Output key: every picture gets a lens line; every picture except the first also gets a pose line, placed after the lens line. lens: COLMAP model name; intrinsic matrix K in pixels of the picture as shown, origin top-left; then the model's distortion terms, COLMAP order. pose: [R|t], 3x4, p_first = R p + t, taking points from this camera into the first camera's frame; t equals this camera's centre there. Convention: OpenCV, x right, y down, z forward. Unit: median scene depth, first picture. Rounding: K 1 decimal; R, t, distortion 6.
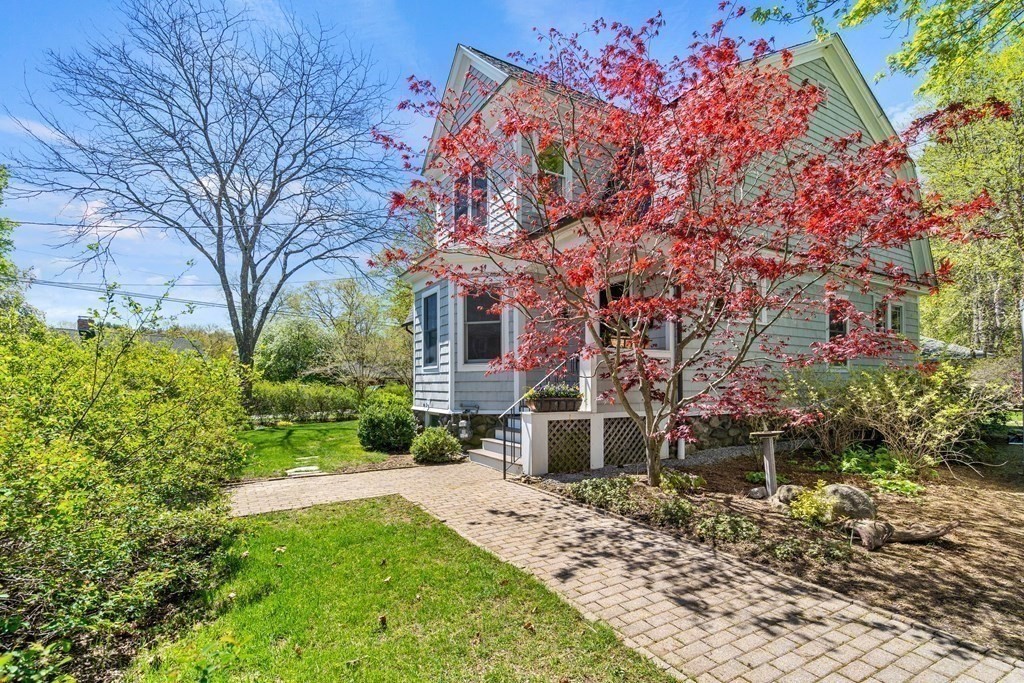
lens RADIAL K [[466.3, 0, 509.6], [0, 466.3, 382.6], [0, 0, 1]] dist [0.002136, 0.000562]
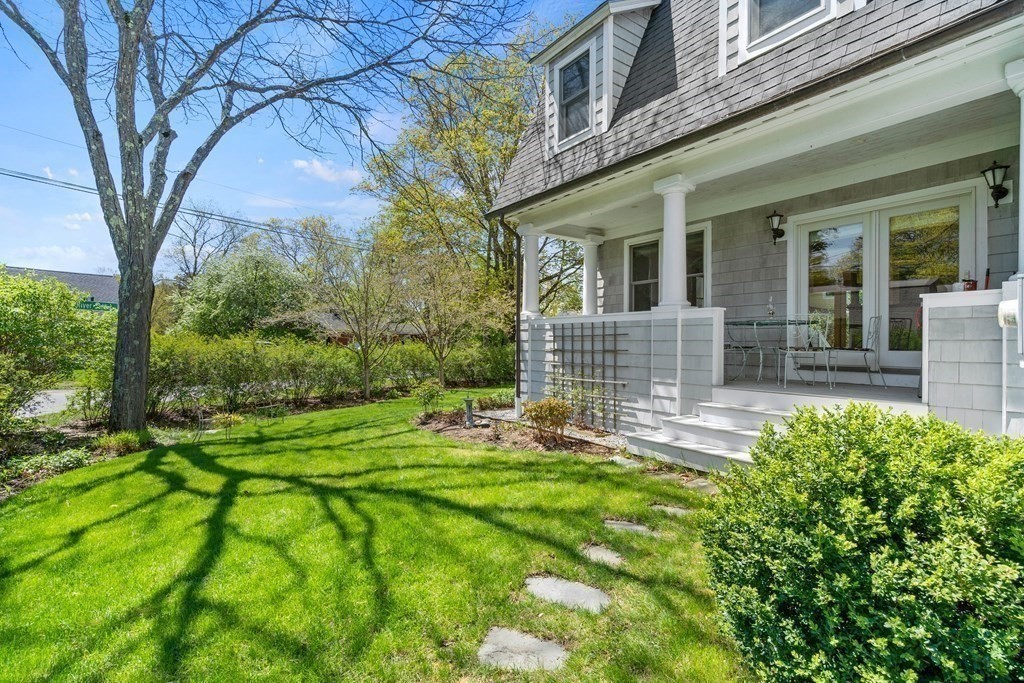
lens RADIAL K [[466.3, 0, 508.1], [0, 466.3, 343.6], [0, 0, 1]] dist [0.002136, 0.000562]
pose [[0.997462, 0.007450, 0.070812, -0.184928], [-0.007863, 0.999954, 0.005556, 0.001828], [-0.070767, -0.006099, 0.997474, 0.409106]]
